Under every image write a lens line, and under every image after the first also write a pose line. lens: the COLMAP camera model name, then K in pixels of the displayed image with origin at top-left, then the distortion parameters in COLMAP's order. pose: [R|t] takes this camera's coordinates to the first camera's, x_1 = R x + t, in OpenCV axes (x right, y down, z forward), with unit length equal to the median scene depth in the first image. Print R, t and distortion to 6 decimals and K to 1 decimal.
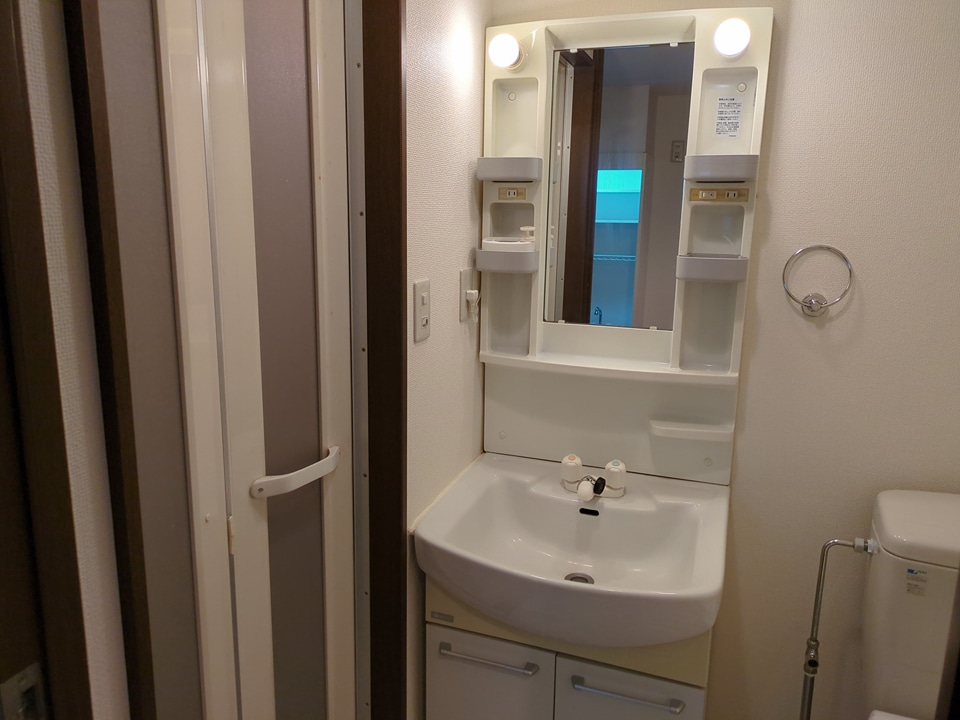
lens RADIAL K [[702.2, 0, 480.4], [0, 702.2, 357.2], [0, 0, 1]] dist [0.003863, -0.001096]
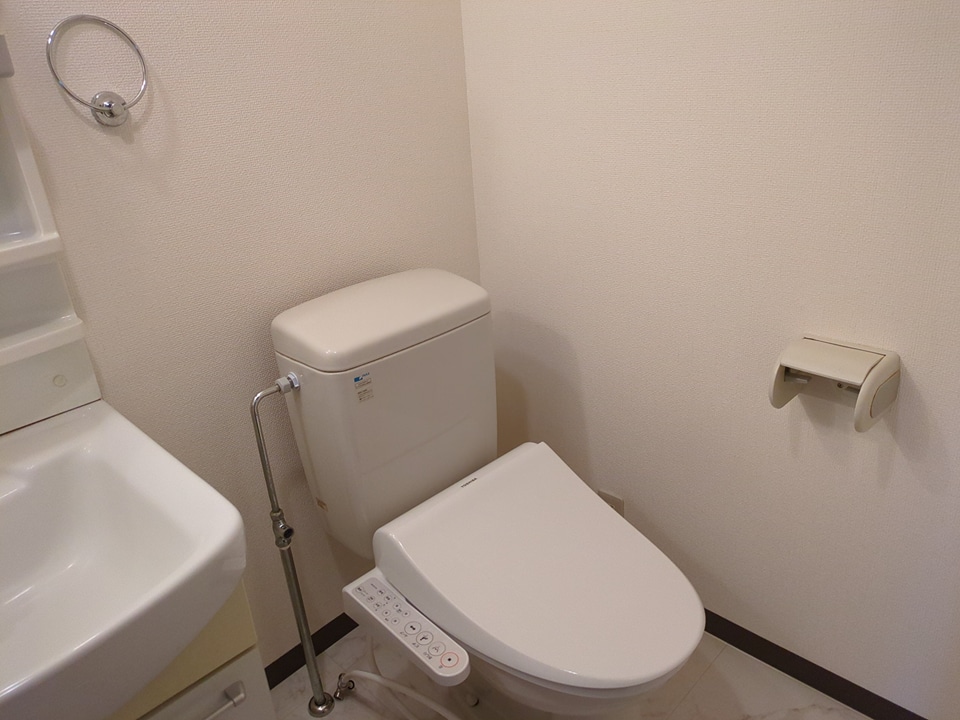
lens RADIAL K [[702.2, 0, 482.7], [0, 702.2, 365.6], [0, 0, 1]] dist [0.003863, -0.001096]
pose [[0.391515, -0.411343, 0.823112, -0.062152], [0.263844, 0.907143, 0.327839, 0.026442], [-0.881534, 0.088819, 0.463691, 0.369011]]
